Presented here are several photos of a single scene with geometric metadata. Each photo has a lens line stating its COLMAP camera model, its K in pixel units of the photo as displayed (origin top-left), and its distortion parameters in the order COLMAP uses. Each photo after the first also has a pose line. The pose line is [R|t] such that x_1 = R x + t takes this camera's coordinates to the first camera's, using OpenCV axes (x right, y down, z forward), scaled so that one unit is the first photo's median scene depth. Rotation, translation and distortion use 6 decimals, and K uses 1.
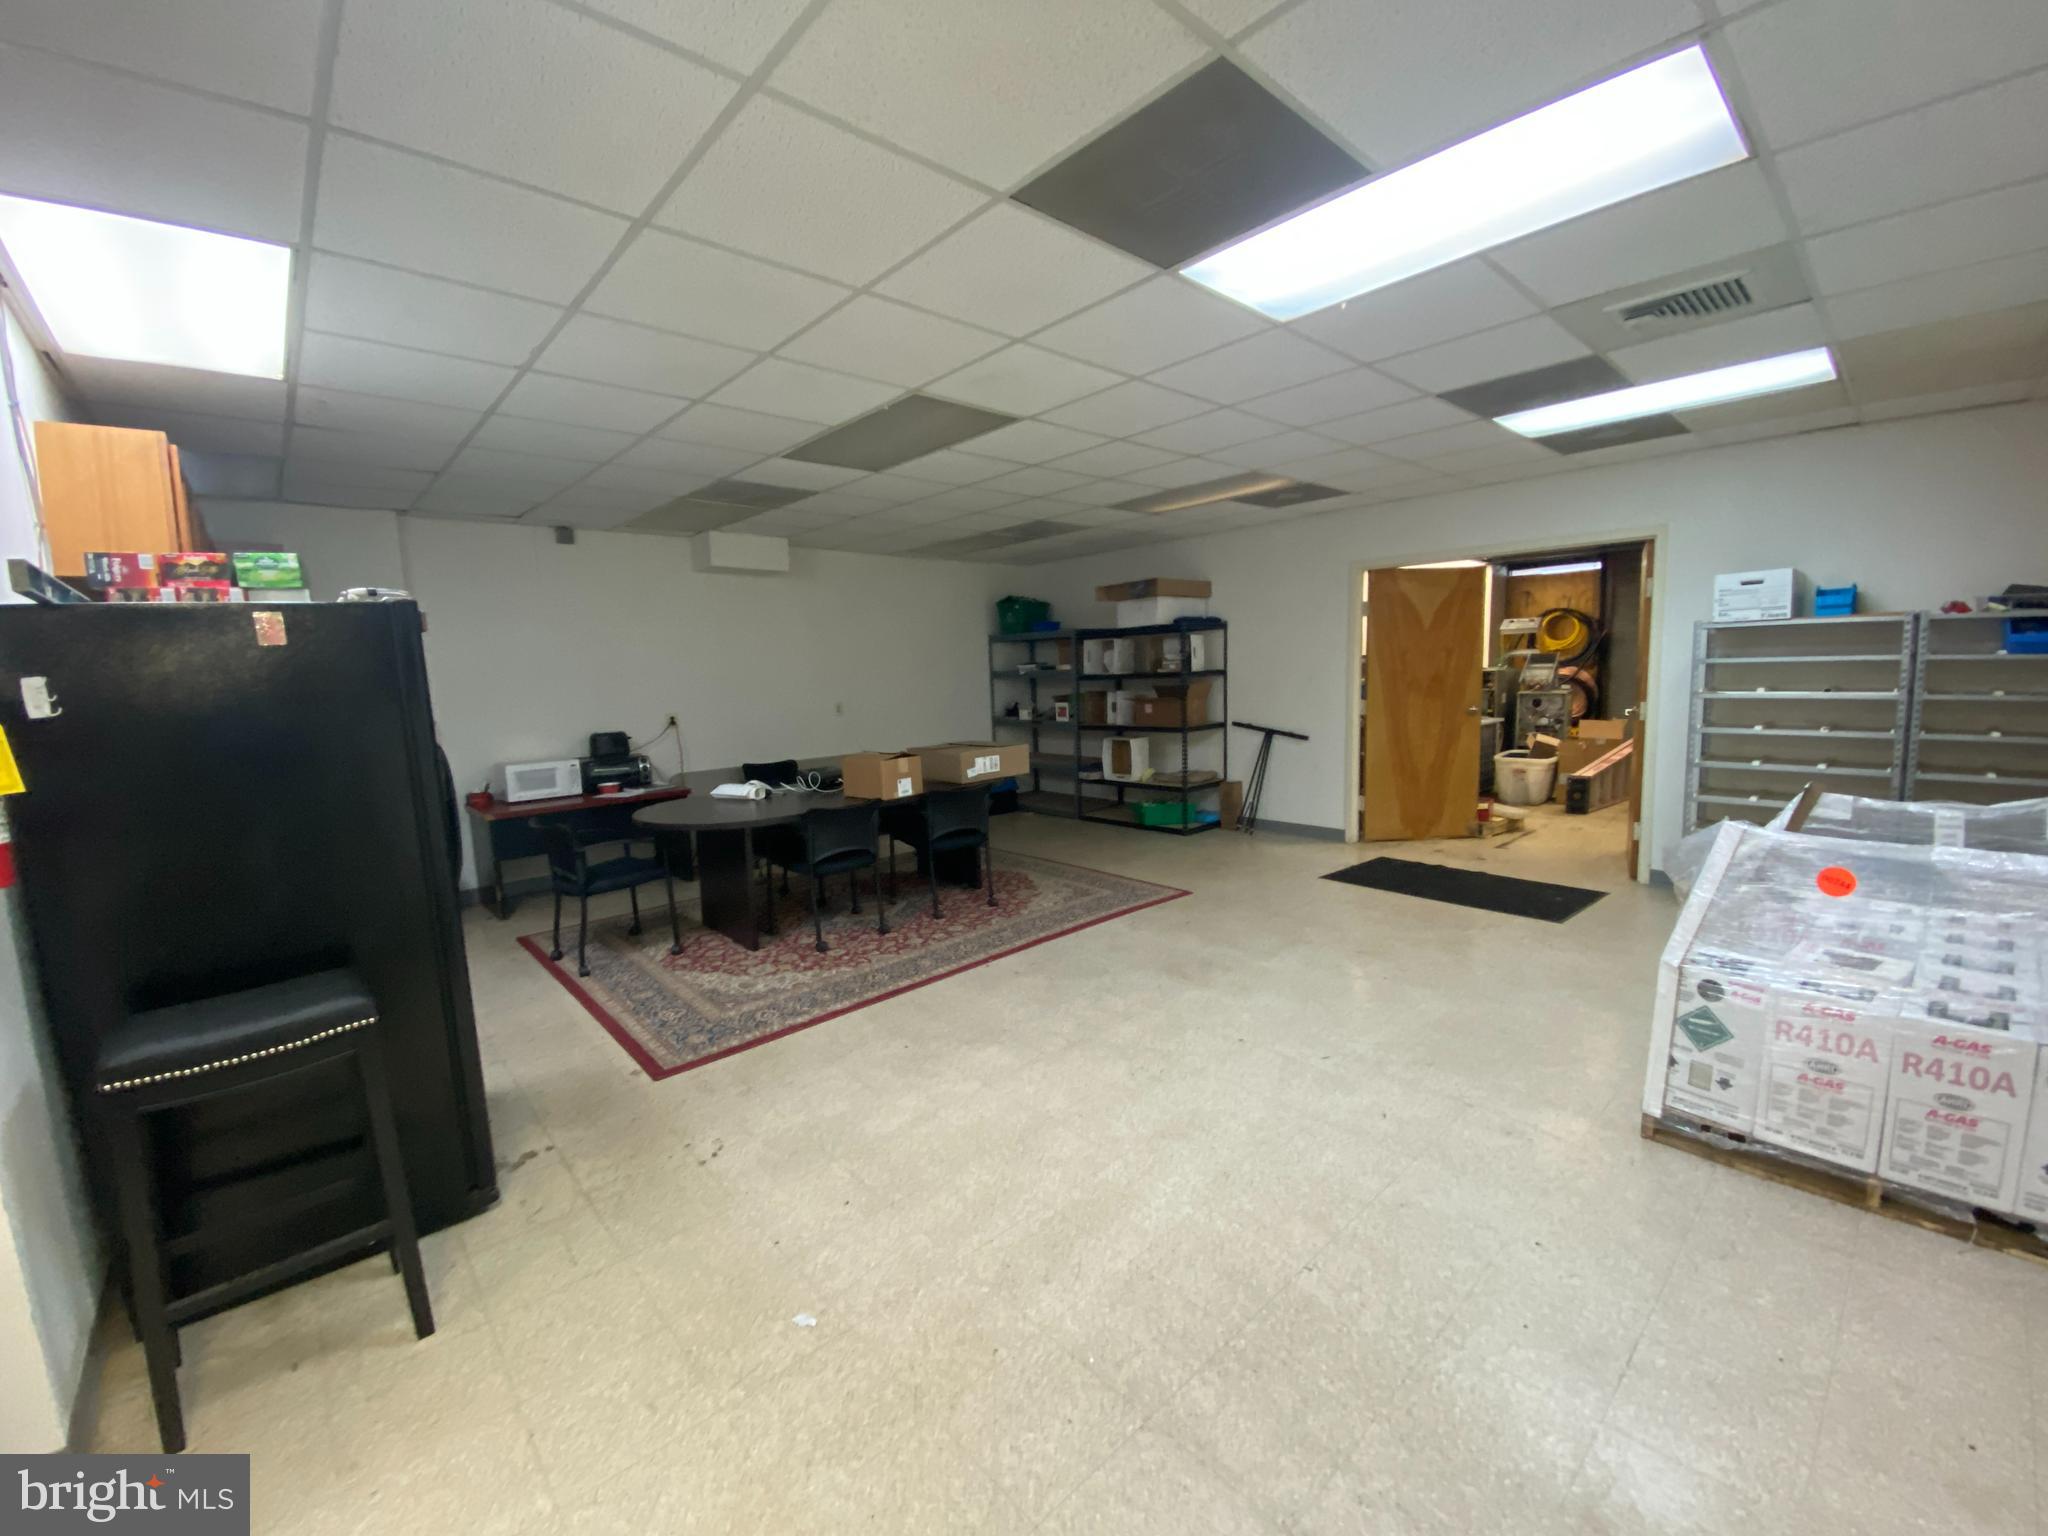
lens RADIAL K [[828.9, 0, 1019.2], [0, 828.9, 767.0], [0, 0, 1]] dist [0.052143, -0.033039]
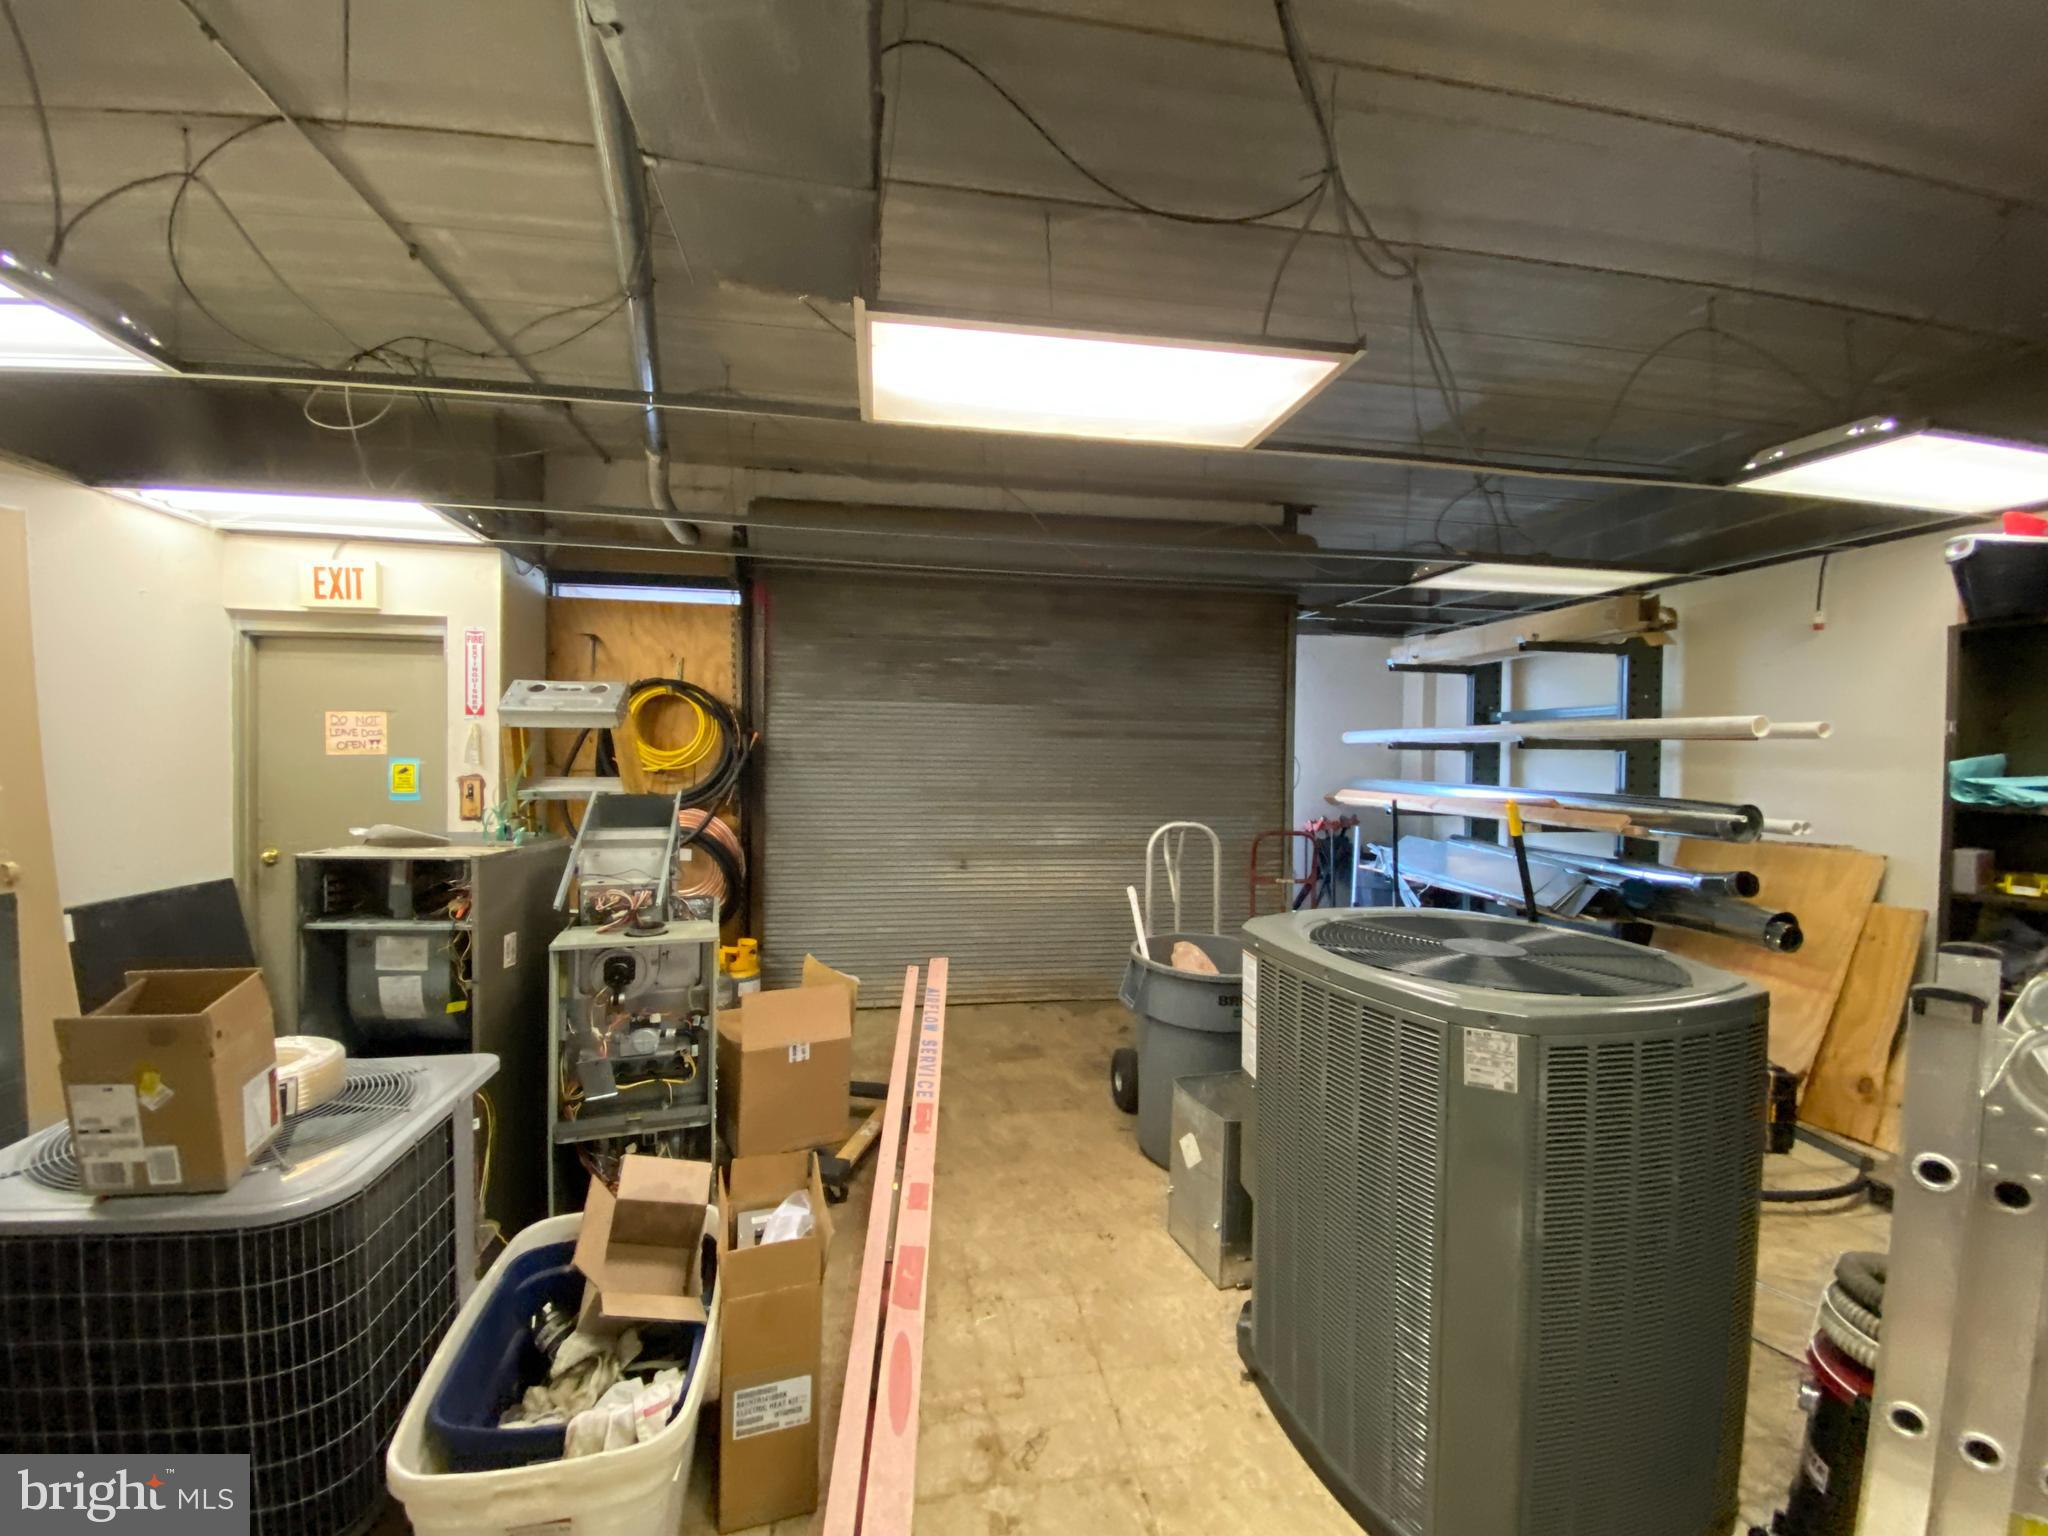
lens RADIAL K [[828.9, 0, 1019.2], [0, 828.9, 767.0], [0, 0, 1]] dist [0.052143, -0.033039]
pose [[0.550313, 0.018340, 0.834757, 0.968701], [0.073239, 0.994845, -0.070140, -0.250728], [-0.831740, 0.099736, 0.546133, 1.561298]]
